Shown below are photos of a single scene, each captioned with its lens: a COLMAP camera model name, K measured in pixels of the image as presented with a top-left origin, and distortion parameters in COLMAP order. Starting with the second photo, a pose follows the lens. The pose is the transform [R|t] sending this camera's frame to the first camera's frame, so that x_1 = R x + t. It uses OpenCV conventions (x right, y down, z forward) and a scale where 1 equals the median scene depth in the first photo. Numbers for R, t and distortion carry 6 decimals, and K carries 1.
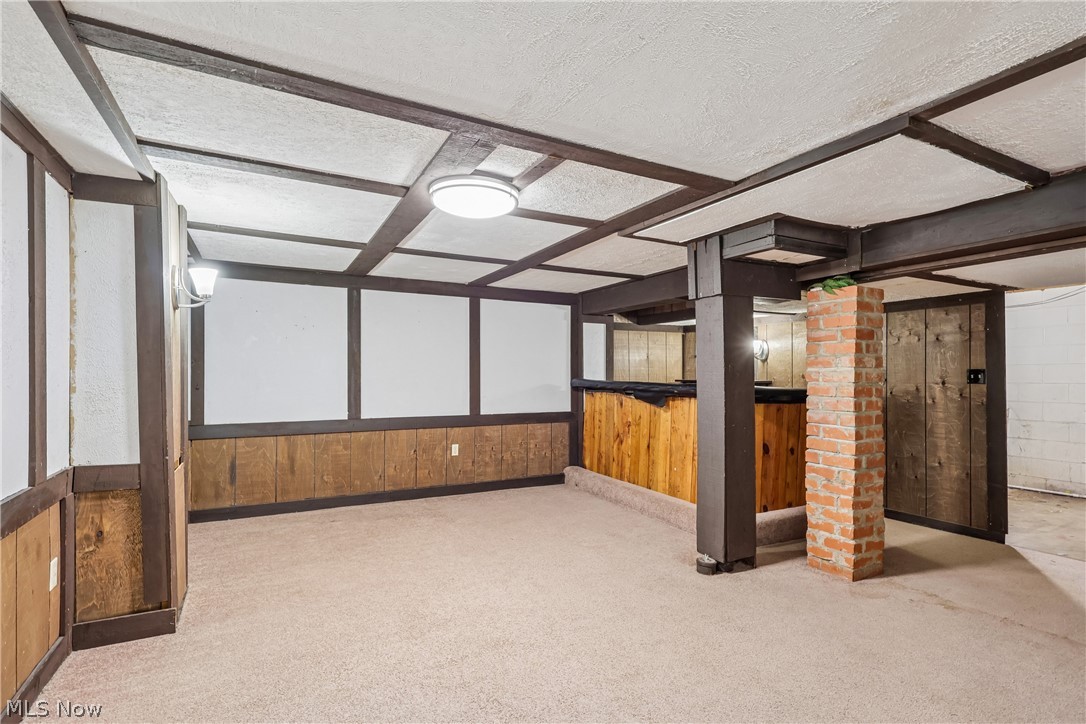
lens RADIAL K [[509.9, 0, 537.7], [0, 509.9, 374.2], [0, 0, 1]] dist [-0.001413, 0.000355]
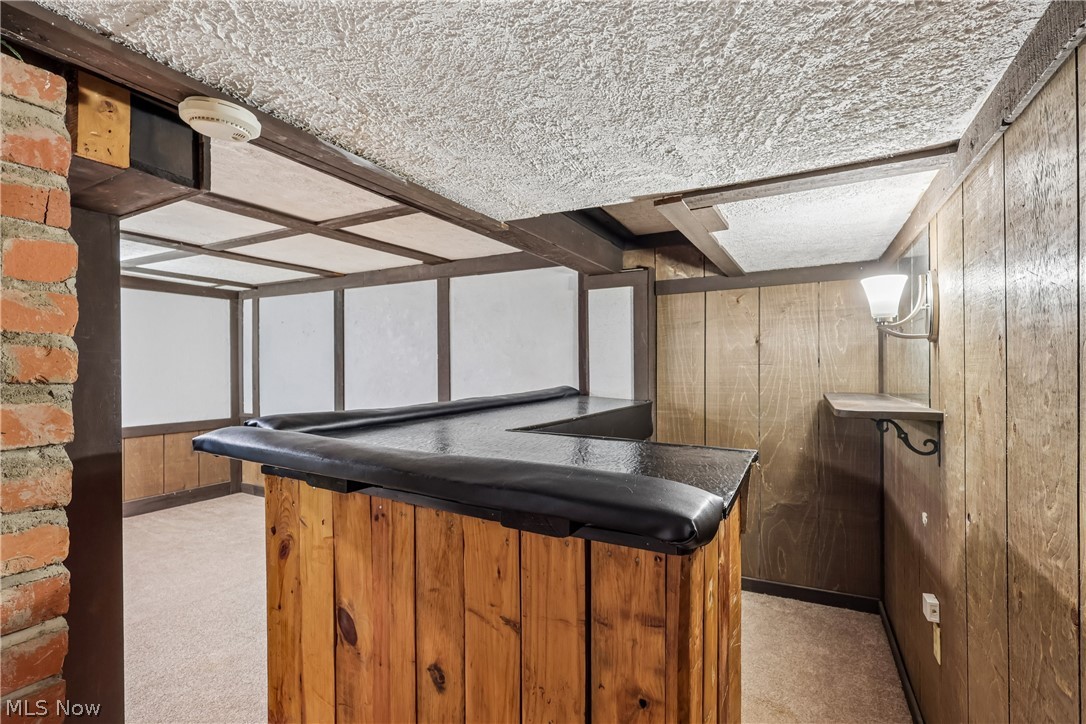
lens RADIAL K [[509.9, 0, 537.7], [0, 509.9, 374.2], [0, 0, 1]] dist [-0.001413, 0.000355]
pose [[0.549421, 0.004111, -0.835535, 0.676292], [0.001686, 0.999980, 0.006029, -0.012387], [0.835544, -0.004721, 0.549403, 0.799204]]
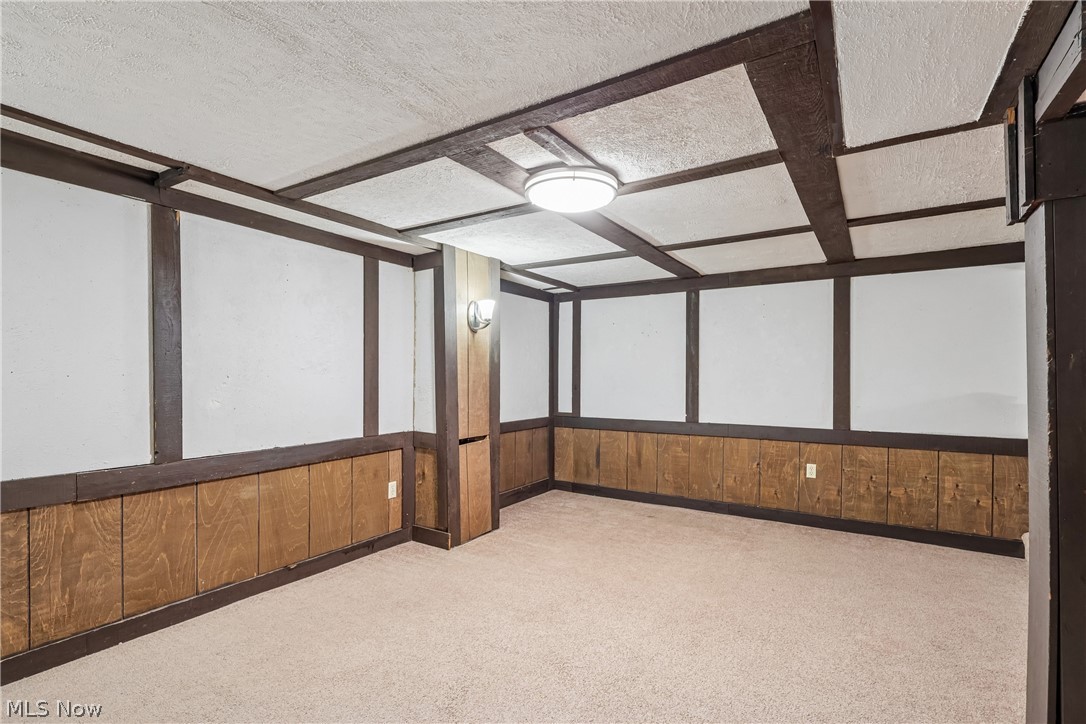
lens RADIAL K [[512.9, 0, 547.8], [0, 512.9, 377.0], [0, 0, 1]] dist [-0.002477, -0.000437]
pose [[0.495834, -0.002697, -0.868413, 0.376761], [-0.002074, 0.999989, -0.004289, 0.004763], [0.868415, 0.003928, 0.495823, 0.264507]]
